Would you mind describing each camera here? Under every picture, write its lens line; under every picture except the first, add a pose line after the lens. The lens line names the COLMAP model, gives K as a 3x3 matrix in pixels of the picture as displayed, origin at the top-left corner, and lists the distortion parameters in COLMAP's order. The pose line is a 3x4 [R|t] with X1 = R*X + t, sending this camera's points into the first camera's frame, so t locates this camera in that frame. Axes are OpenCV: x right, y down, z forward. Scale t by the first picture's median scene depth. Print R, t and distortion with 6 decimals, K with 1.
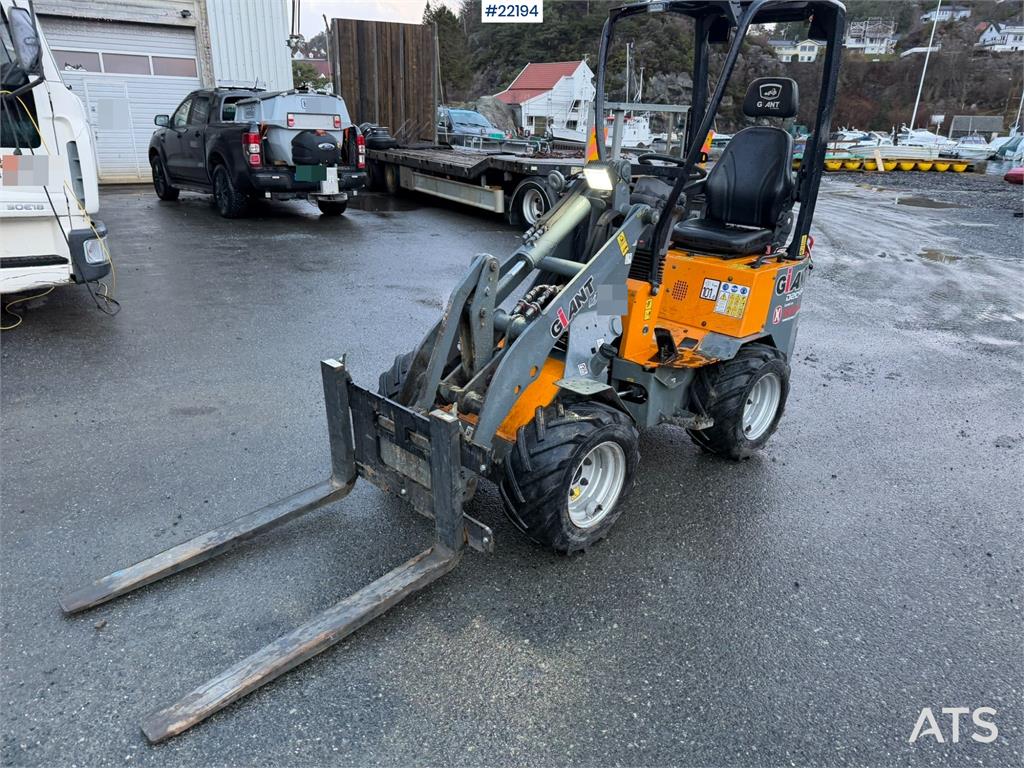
lens RADIAL K [[707.8, 0, 510.9], [0, 707.8, 392.0], [0, 0, 1]] dist [0.047407, -0.071681]
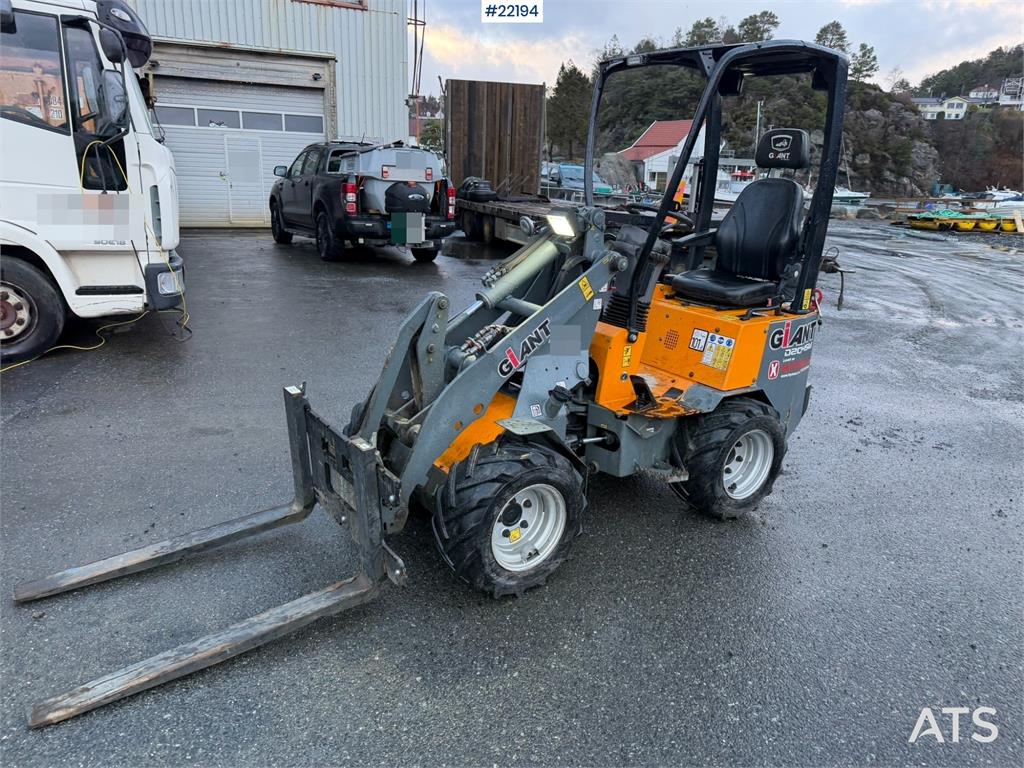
lens RADIAL K [[709.7, 0, 512.0], [0, 709.7, 384.0], [0, 0, 1]] dist [0.044234, -0.061352]
pose [[0.986347, 0.055185, -0.155161, 0.185086], [-0.067394, 0.994937, -0.074561, 0.005861], [0.150261, 0.084000, 0.985071, 0.005490]]
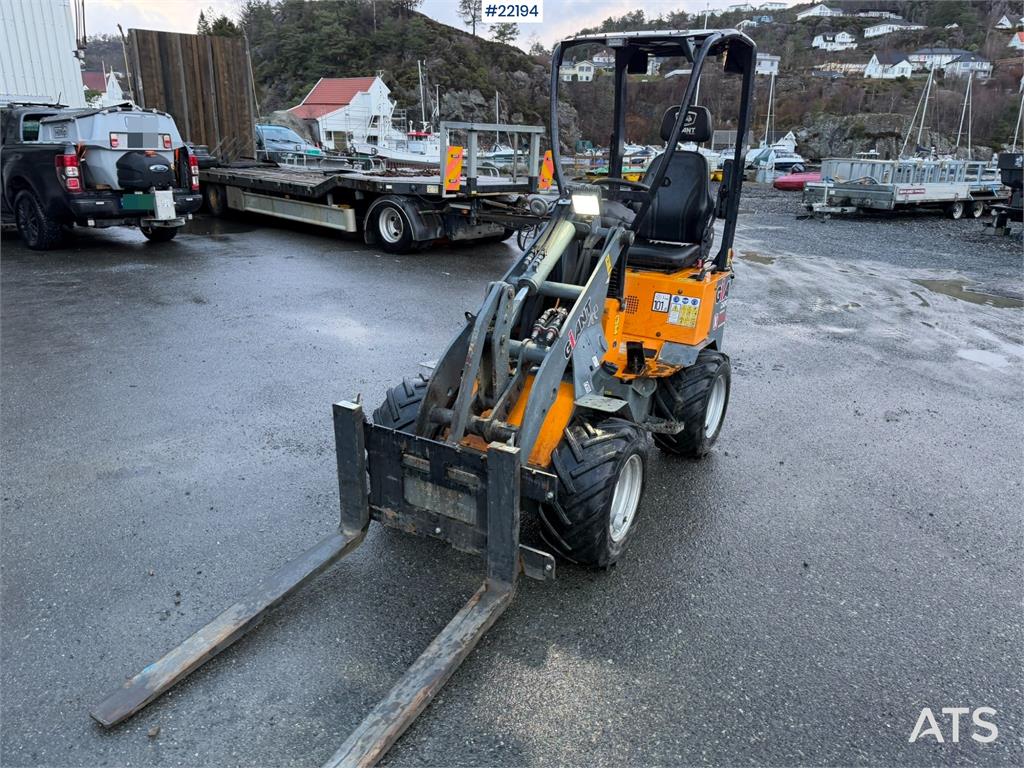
lens RADIAL K [[709.7, 0, 512.0], [0, 709.7, 384.0], [0, 0, 1]] dist [0.044234, -0.061352]
pose [[0.964742, -0.088353, 0.247923, -0.216946], [0.095582, 0.995272, -0.017251, -0.025050], [-0.245227, 0.040339, 0.968626, 0.021541]]
